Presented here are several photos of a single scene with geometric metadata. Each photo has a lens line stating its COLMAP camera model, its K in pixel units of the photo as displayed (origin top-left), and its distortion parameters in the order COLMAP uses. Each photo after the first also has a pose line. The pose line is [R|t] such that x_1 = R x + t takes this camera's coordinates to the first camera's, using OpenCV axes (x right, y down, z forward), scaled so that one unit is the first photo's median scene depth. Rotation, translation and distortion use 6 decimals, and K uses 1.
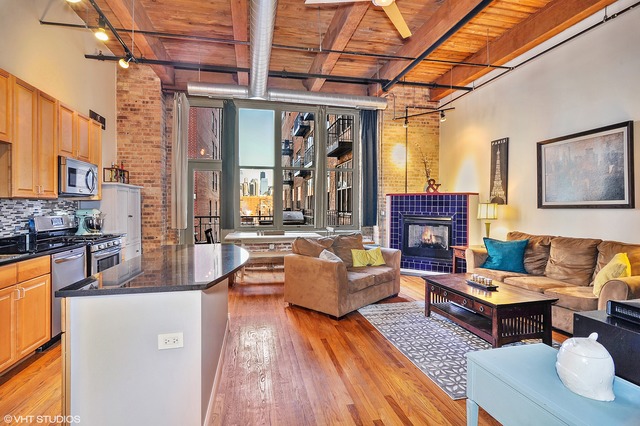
lens RADIAL K [[323.4, 0, 320.0], [0, 323.4, 213.0], [0, 0, 1]] dist [0.002177, -0.000290]
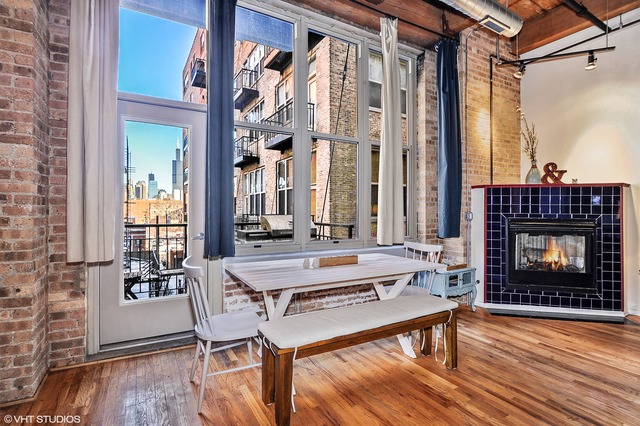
lens RADIAL K [[321.8, 0, 326.3], [0, 321.8, 212.1], [0, 0, 1]] dist [-0.002192, -0.001162]
pose [[0.948585, -0.002527, 0.316513, -0.326584], [0.008090, 0.999835, -0.016263, 0.000539], [-0.316420, 0.017988, 0.948449, 0.620247]]
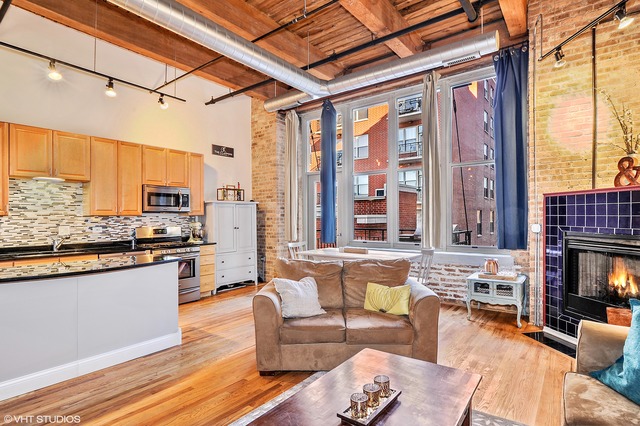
lens RADIAL K [[332.1, 0, 308.1], [0, 332.1, 219.2], [0, 0, 1]] dist [-0.036858, -0.000385]
pose [[0.640294, -0.006177, -0.768105, 0.470297], [-0.004463, 0.999921, -0.011761, -0.008850], [0.768117, 0.010958, 0.640216, 0.403495]]
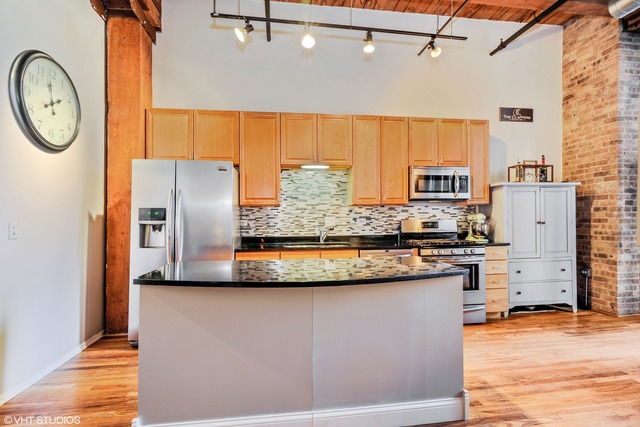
lens RADIAL K [[304.0, 0, 319.5], [0, 304.0, 215.0], [0, 0, 1]] dist [-0.001252, -0.000189]
pose [[-0.065462, -0.008238, -0.997821, 0.170391], [-0.013499, 0.999882, -0.007369, 0.003498], [0.997764, 0.012988, -0.065565, 0.479193]]
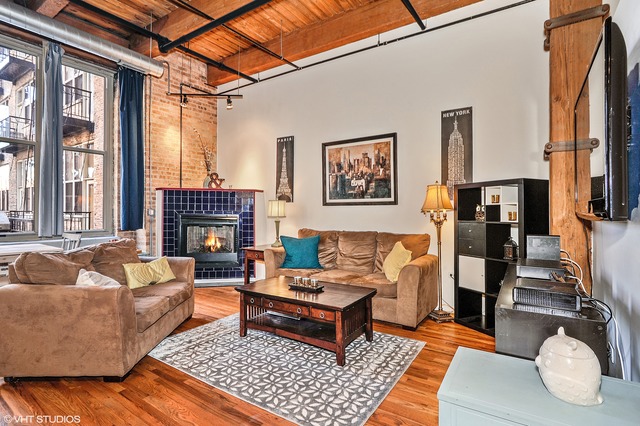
lens RADIAL K [[331.2, 0, 319.0], [0, 331.2, 211.2], [0, 0, 1]] dist [-0.000765, -0.000039]
pose [[0.730368, -0.003803, 0.683044, -0.067151], [0.011826, 0.999905, -0.007078, 0.009770], [-0.682952, 0.013247, 0.730343, 0.182235]]
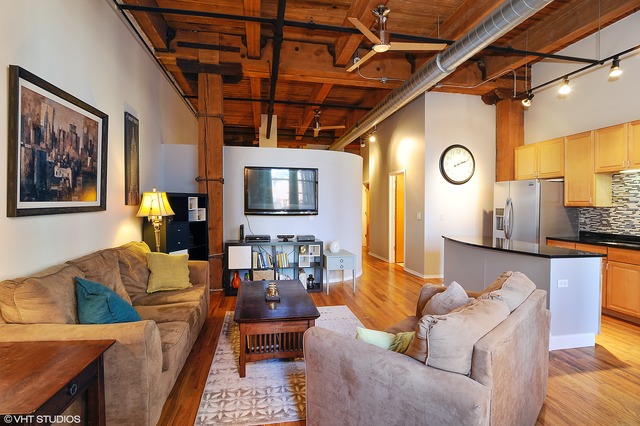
lens RADIAL K [[320.4, 0, 320.2], [0, 320.4, 204.5], [0, 0, 1]] dist [-0.031532, 0.000003]
pose [[-0.999564, -0.012259, 0.026874, 0.208642], [-0.011625, 0.999654, 0.023593, -0.038009], [-0.027154, 0.023270, -0.999360, 1.184209]]
